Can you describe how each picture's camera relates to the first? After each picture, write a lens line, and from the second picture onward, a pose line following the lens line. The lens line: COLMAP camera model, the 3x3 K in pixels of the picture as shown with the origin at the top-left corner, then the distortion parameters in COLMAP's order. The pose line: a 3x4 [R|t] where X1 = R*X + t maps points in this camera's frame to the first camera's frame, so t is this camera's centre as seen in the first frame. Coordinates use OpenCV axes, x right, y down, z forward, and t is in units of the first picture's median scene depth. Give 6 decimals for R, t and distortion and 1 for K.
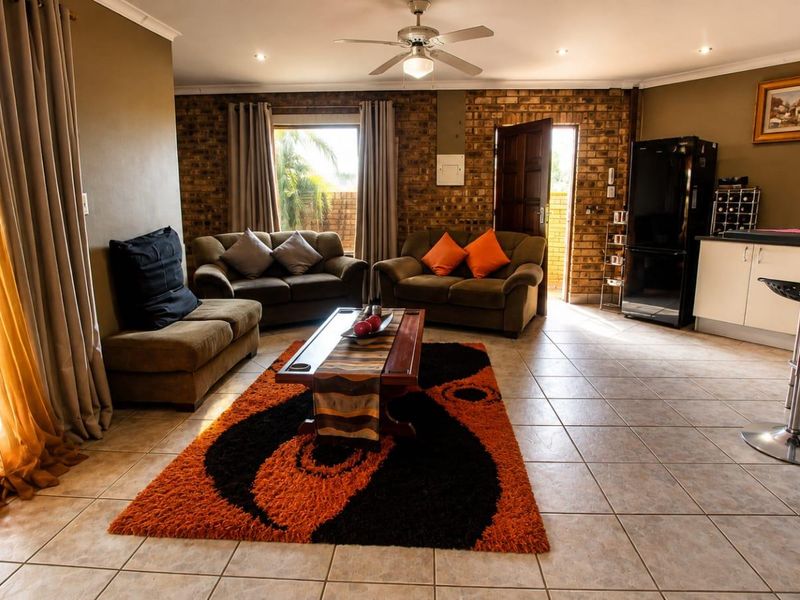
lens RADIAL K [[418.9, 0, 415.4], [0, 418.9, 274.4], [0, 0, 1]] dist [-0.000979, -0.025651]
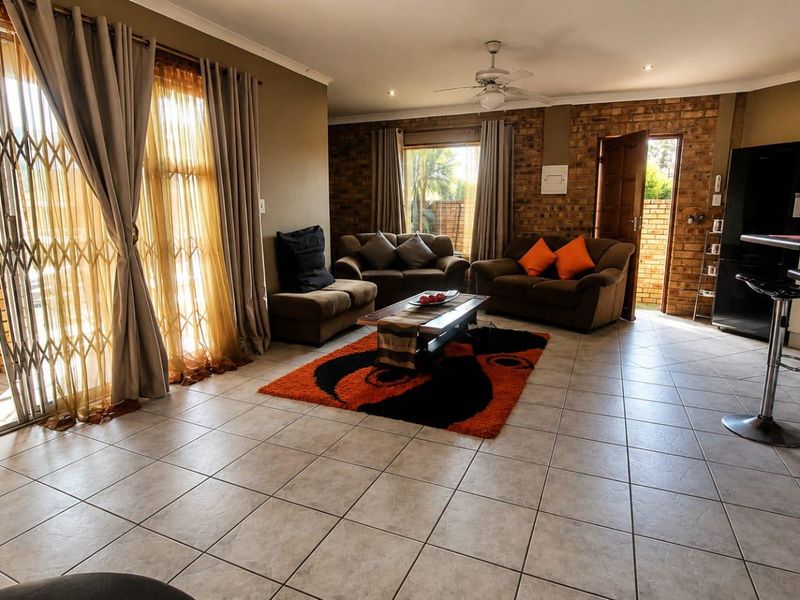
lens RADIAL K [[431.6, 0, 432.3], [0, 431.6, 299.8], [0, 0, 1]] dist [0.021686, 0.000042]
pose [[0.941617, 0.077904, -0.327549, 0.223390], [-0.067199, 0.996774, 0.043893, 0.038002], [0.329912, -0.019320, 0.943814, -0.209457]]
